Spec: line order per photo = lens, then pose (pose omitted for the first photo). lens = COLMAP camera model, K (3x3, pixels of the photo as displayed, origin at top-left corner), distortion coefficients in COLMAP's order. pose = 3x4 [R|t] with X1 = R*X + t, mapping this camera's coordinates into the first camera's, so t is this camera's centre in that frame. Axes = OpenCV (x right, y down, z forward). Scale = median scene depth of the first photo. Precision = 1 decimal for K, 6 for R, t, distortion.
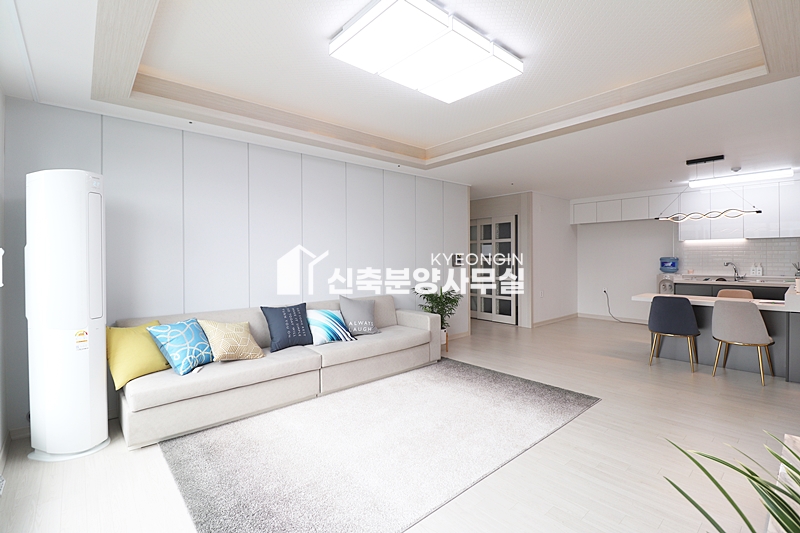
lens RADIAL K [[368.4, 0, 401.8], [0, 368.4, 261.7], [0, 0, 1]] dist [-0.004684, -0.000556]
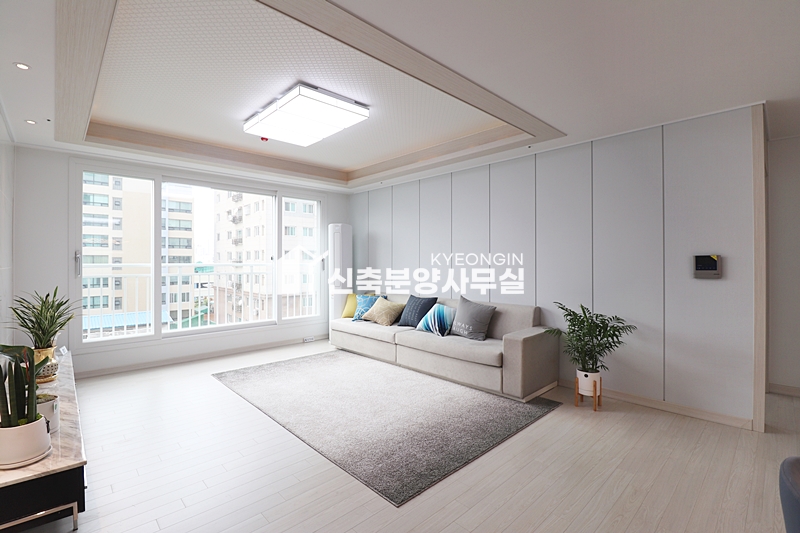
lens RADIAL K [[368.4, 0, 401.8], [0, 368.4, 262.6], [0, 0, 1]] dist [-0.004684, -0.000556]
pose [[0.037911, 0.009961, -0.999231, 0.927823], [-0.012182, 0.999881, 0.009505, -0.013855], [0.999207, 0.011812, 0.038028, 0.812830]]
